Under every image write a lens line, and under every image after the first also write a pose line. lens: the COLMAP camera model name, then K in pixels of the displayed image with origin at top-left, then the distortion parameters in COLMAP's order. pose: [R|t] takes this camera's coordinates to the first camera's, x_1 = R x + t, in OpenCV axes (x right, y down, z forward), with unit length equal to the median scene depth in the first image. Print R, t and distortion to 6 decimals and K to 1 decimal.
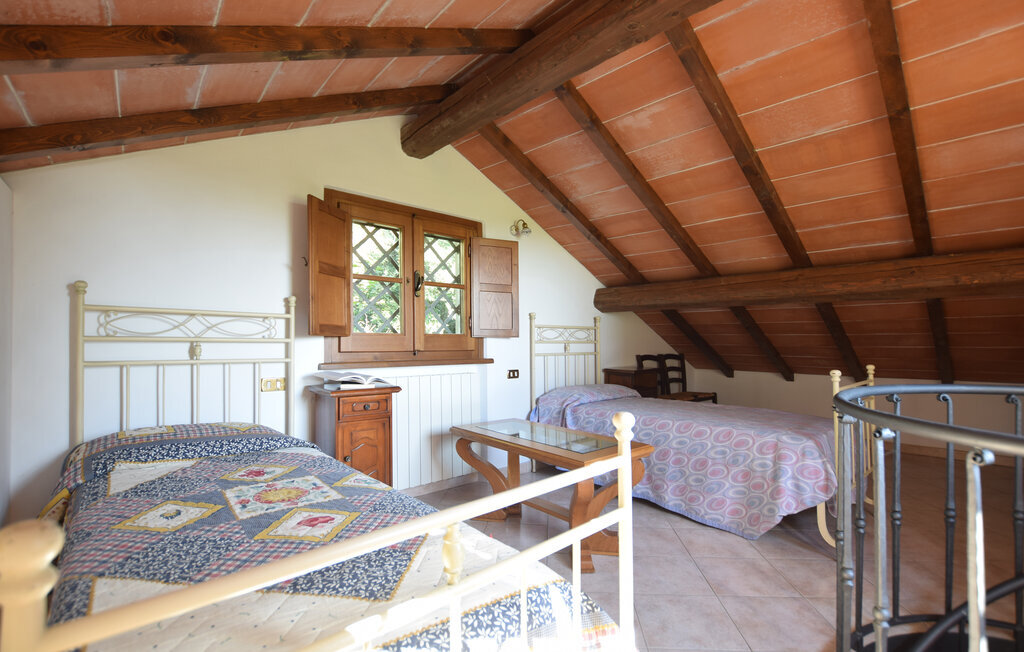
lens RADIAL K [[462.5, 0, 512.0], [0, 462.5, 326.0], [0, 0, 1]] dist [-0.043963, 0.008947]
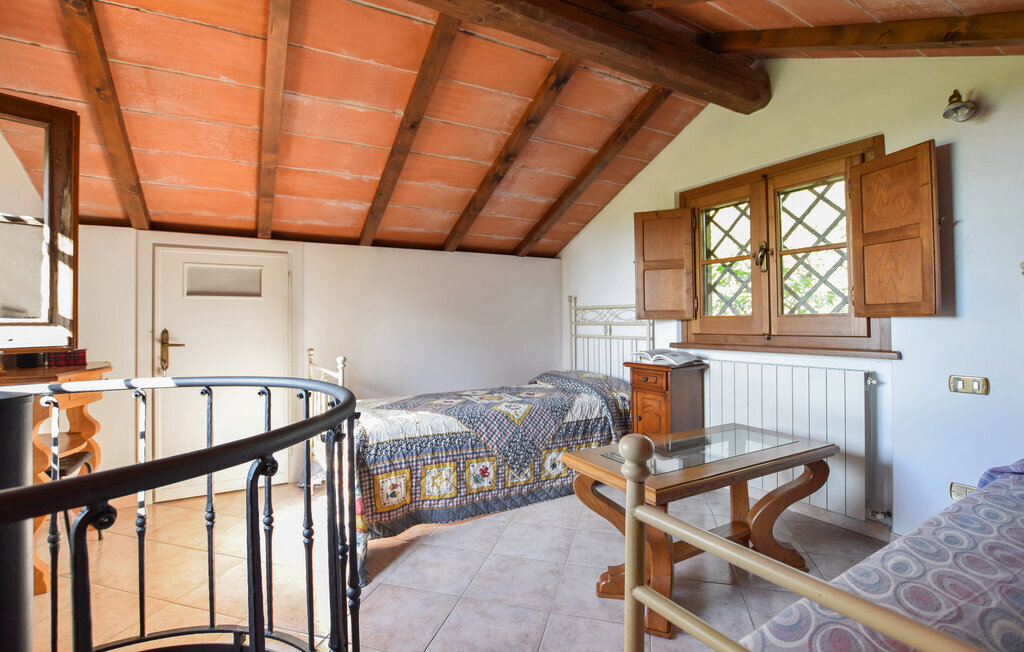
lens RADIAL K [[462.5, 0, 512.0], [0, 462.5, 326.0], [0, 0, 1]] dist [-0.043963, 0.008947]
pose [[-0.196756, 0.006846, -0.980429, 0.709252], [0.039563, 0.999217, -0.000963, 0.018887], [0.979654, -0.038978, -0.196873, 0.699655]]
